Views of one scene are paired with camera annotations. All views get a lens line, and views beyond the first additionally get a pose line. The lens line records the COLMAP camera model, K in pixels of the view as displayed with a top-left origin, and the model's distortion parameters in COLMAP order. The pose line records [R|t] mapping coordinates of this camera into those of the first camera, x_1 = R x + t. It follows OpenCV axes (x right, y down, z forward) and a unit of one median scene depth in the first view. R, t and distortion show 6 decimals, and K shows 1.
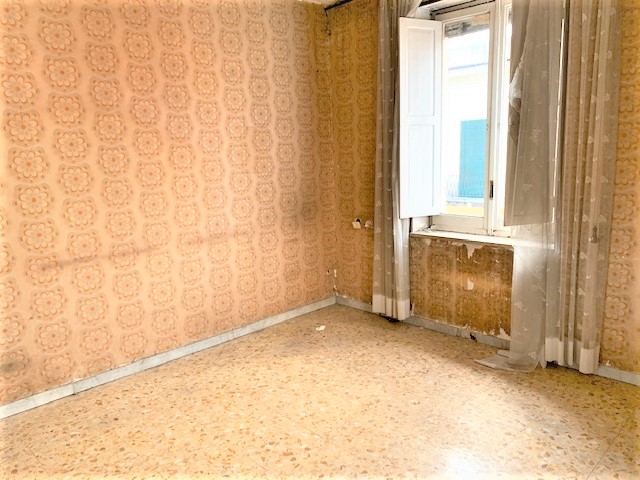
lens RADIAL K [[482.9, 0, 320.0], [0, 482.9, 240.0], [0, 0, 1]] dist [0.005074, -0.002280]
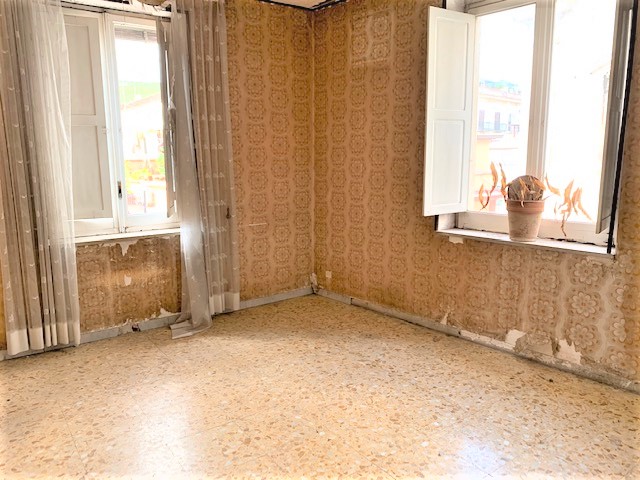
lens RADIAL K [[482.9, 0, 320.0], [0, 482.9, 240.0], [0, 0, 1]] dist [0.005074, -0.002280]
pose [[0.157689, -0.147454, 0.976418, -0.662768], [0.179904, 0.976530, 0.118417, -0.044166], [-0.970963, 0.156989, 0.180516, 0.408139]]
